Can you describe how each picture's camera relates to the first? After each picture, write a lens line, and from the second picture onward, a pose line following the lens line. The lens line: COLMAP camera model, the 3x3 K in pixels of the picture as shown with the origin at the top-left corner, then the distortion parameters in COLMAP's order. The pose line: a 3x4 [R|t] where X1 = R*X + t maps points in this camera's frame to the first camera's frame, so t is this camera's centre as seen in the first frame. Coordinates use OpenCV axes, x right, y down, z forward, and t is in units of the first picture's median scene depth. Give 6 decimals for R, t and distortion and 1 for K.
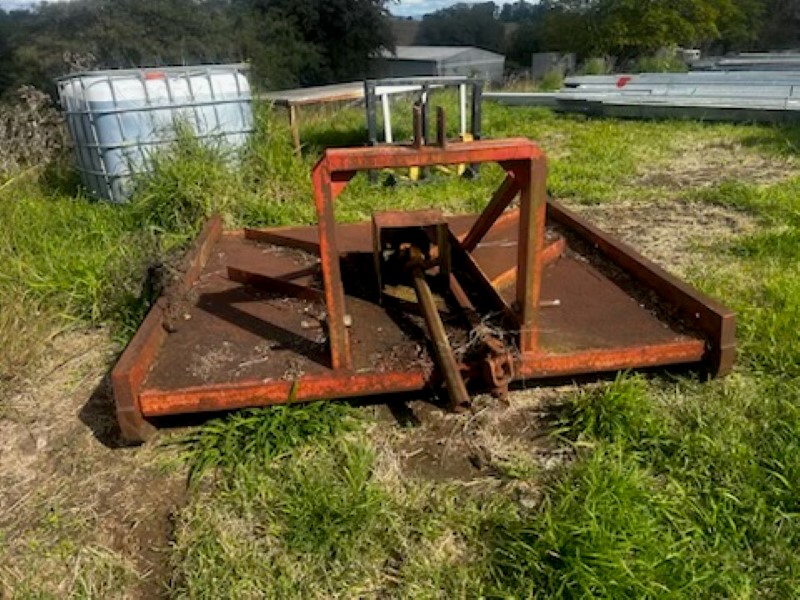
lens RADIAL K [[599.8, 0, 397.0], [0, 599.8, 304.9], [0, 0, 1]] dist [0.041270, -0.037798]
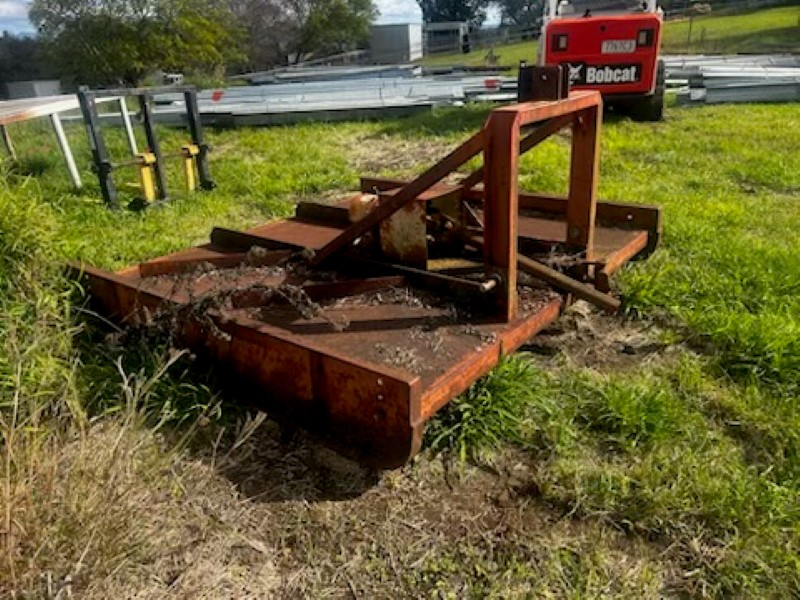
lens RADIAL K [[599.8, 0, 397.0], [0, 599.8, 304.9], [0, 0, 1]] dist [0.041270, -0.037798]
pose [[0.718828, -0.274879, 0.638535, -0.373494], [0.298074, 0.951661, 0.074119, -0.024361], [-0.628043, 0.137052, 0.766015, 0.126298]]
